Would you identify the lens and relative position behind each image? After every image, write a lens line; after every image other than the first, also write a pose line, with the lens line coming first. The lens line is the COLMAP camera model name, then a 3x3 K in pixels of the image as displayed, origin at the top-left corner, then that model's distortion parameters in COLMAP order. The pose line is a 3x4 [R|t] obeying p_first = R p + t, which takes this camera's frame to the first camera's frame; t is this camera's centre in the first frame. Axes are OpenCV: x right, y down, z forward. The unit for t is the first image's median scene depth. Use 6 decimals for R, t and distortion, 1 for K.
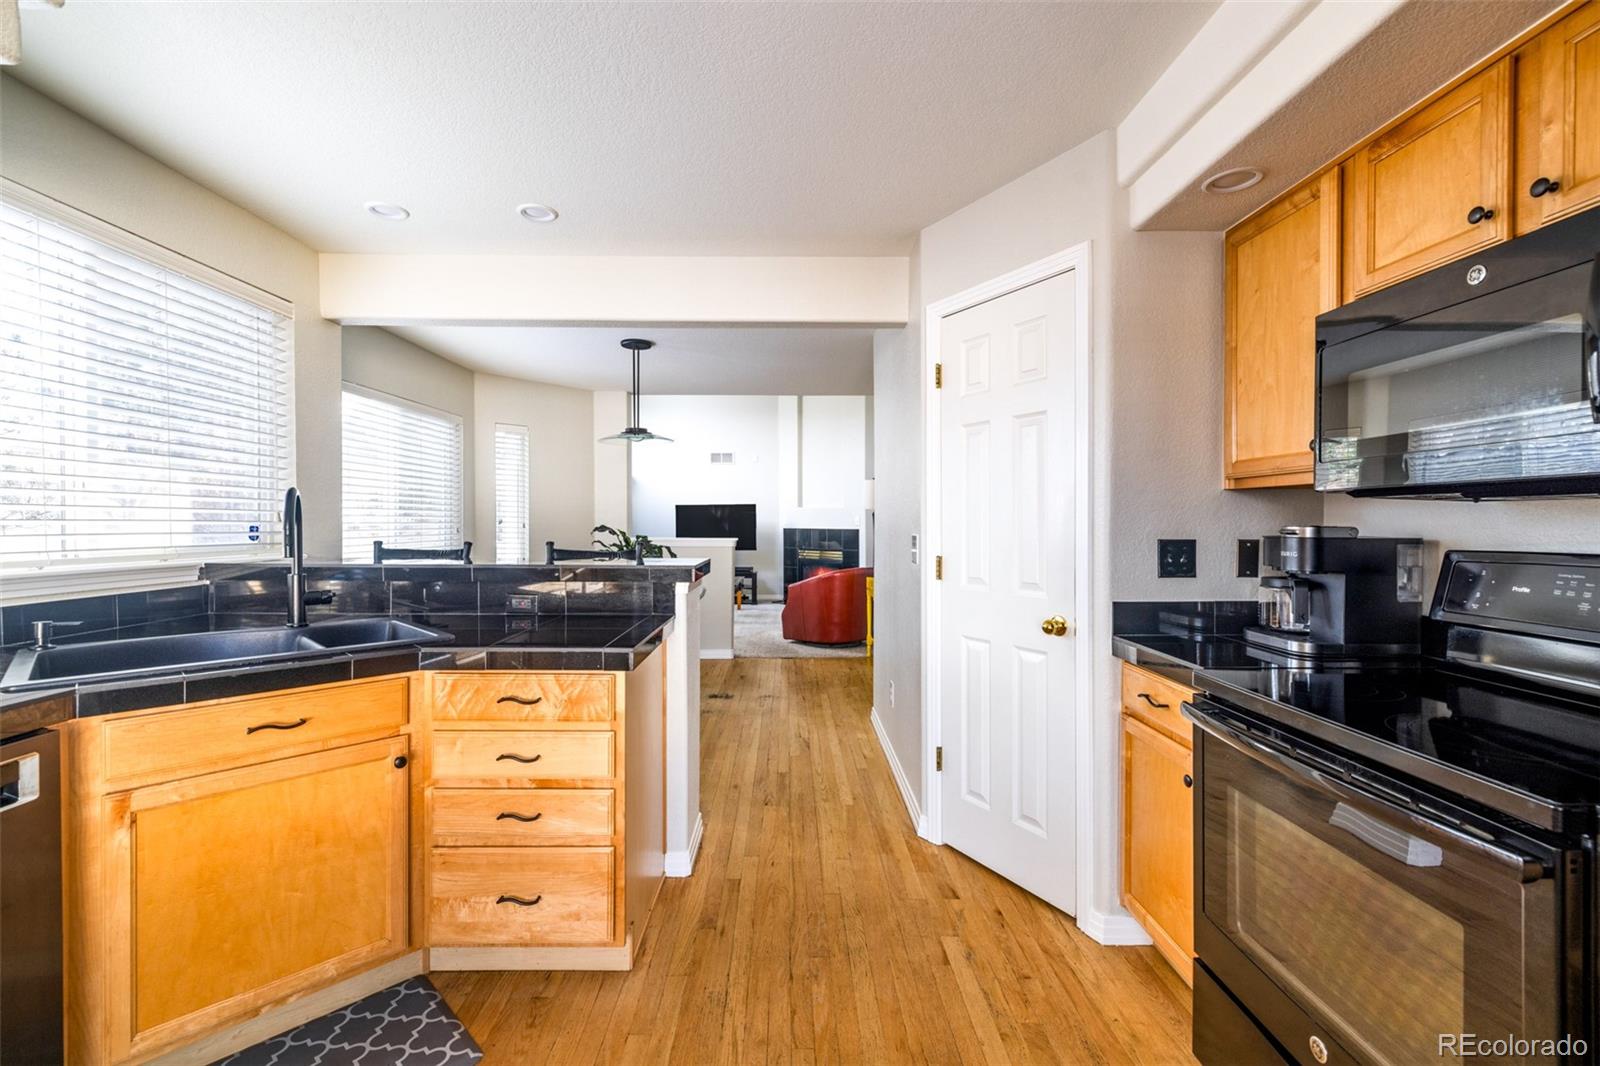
lens RADIAL K [[709.6, 0, 800.0], [0, 709.6, 533.0], [0, 0, 1]] dist [0.000528, 0.000798]
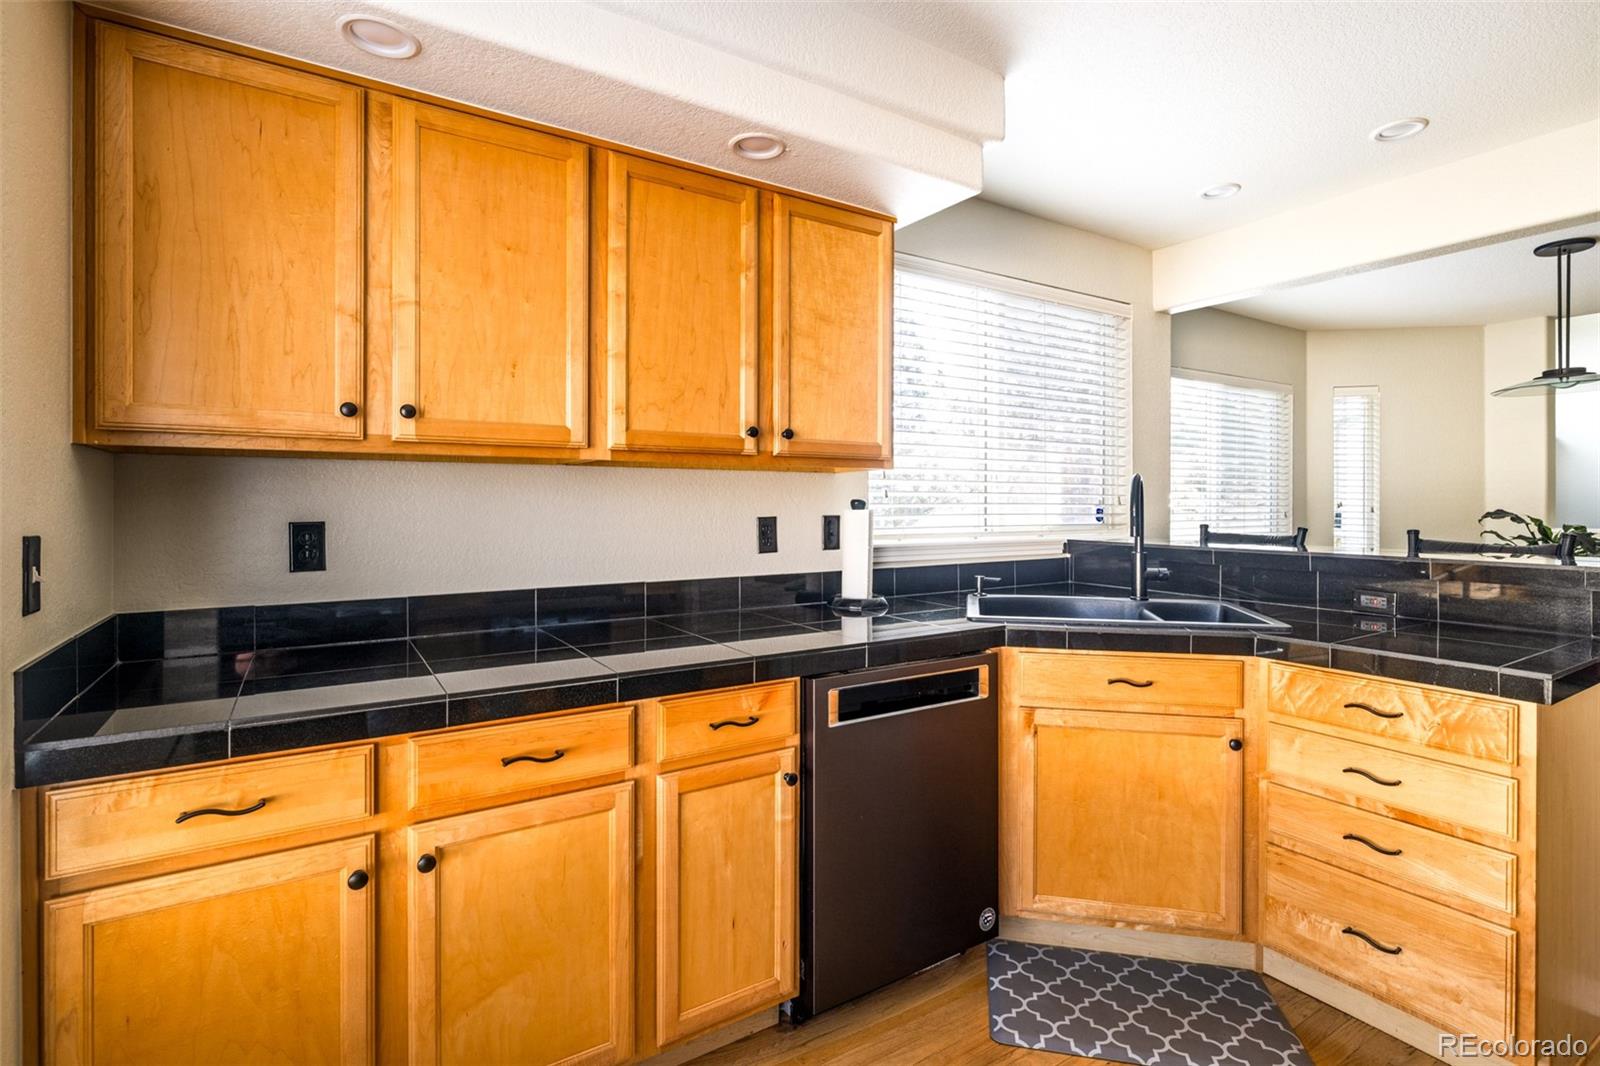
lens RADIAL K [[775.7, 0, 799.0], [0, 775.7, 506.7], [0, 0, 1]] dist [-0.001241, 0.000787]
pose [[0.535396, -0.000368, -0.844601, 0.028525], [-0.011780, 0.999899, -0.007903, 0.003553], [0.844519, 0.014180, 0.535338, -0.101549]]
